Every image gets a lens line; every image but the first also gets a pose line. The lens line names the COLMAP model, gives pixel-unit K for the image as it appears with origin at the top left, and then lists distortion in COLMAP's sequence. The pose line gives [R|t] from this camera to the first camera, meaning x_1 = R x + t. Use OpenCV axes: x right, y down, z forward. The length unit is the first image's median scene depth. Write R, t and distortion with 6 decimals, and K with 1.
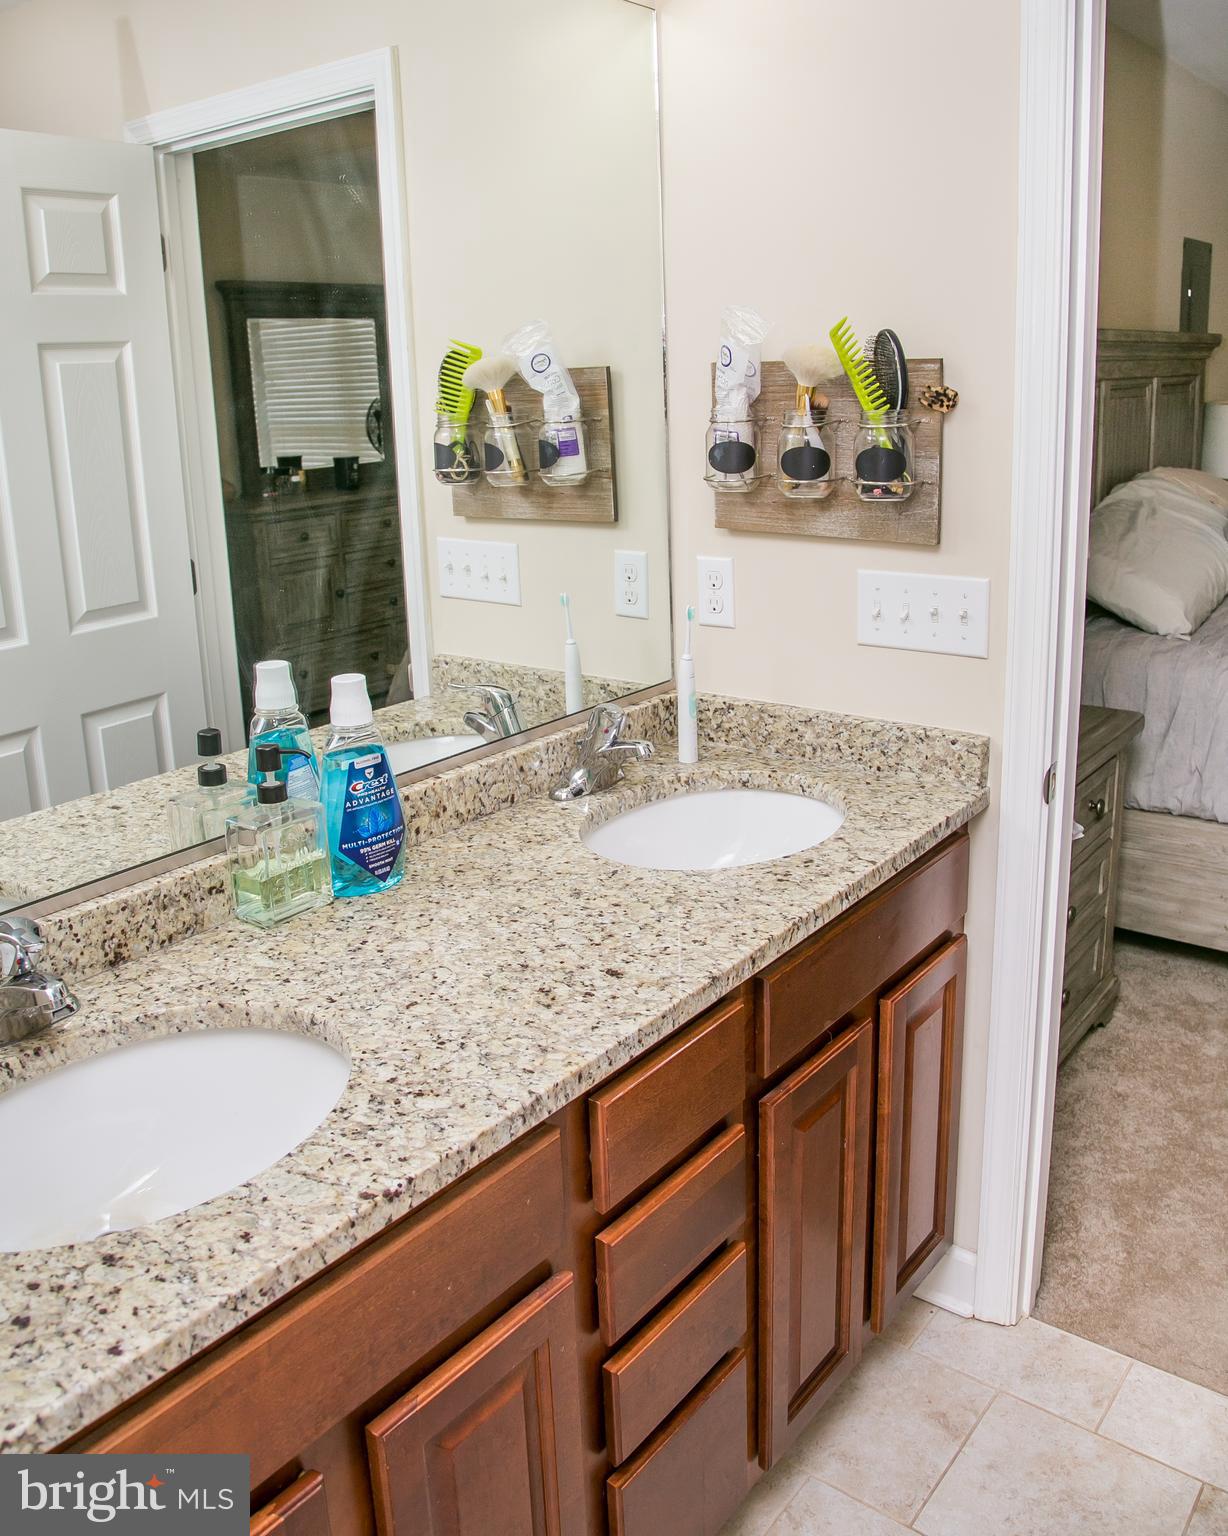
lens RADIAL K [[1317.1, 0, 614.6], [0, 1317.1, 699.7], [0, 0, 1]] dist [-0.101662, 0.009474]
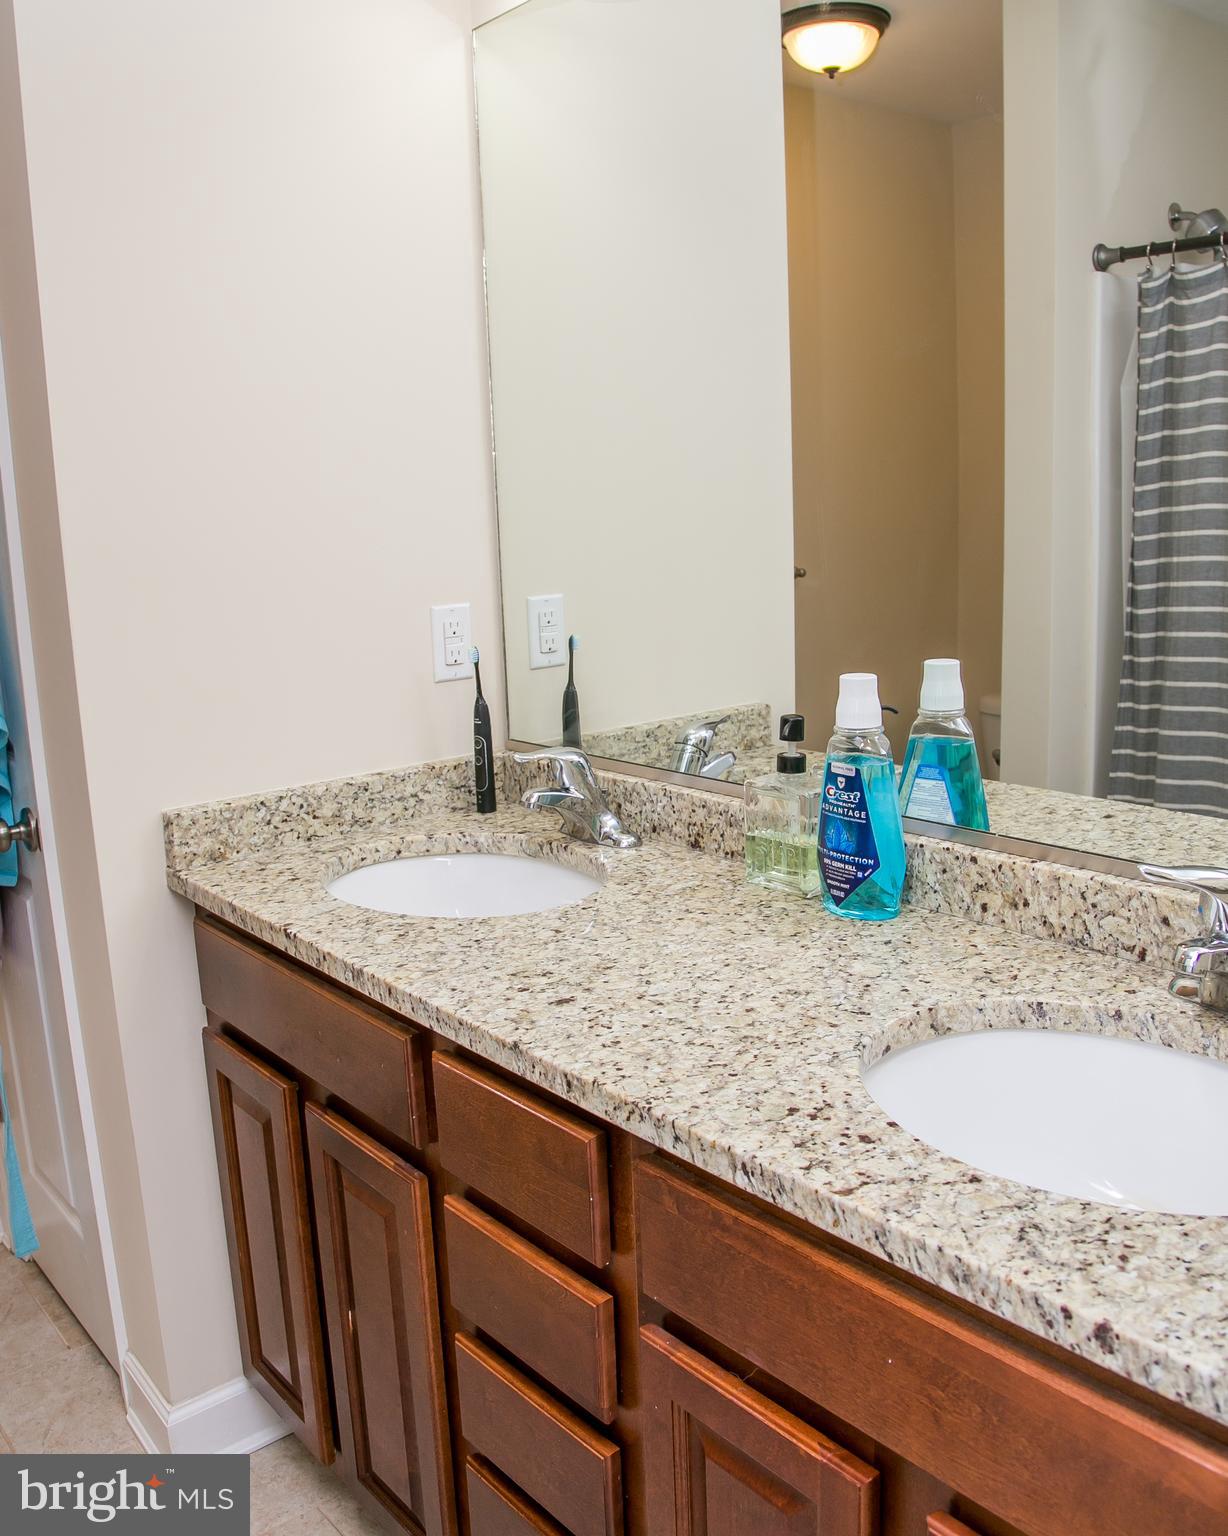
lens RADIAL K [[1360.6, 0, 614.0], [0, 1360.6, 768.0], [0, 0, 1]] dist [-0.107837, 0.004403]
pose [[-0.223519, 0.234197, -0.946145, 0.771856], [-0.192276, 0.941036, 0.278356, -0.194004], [0.955547, 0.244139, -0.165309, 1.054618]]
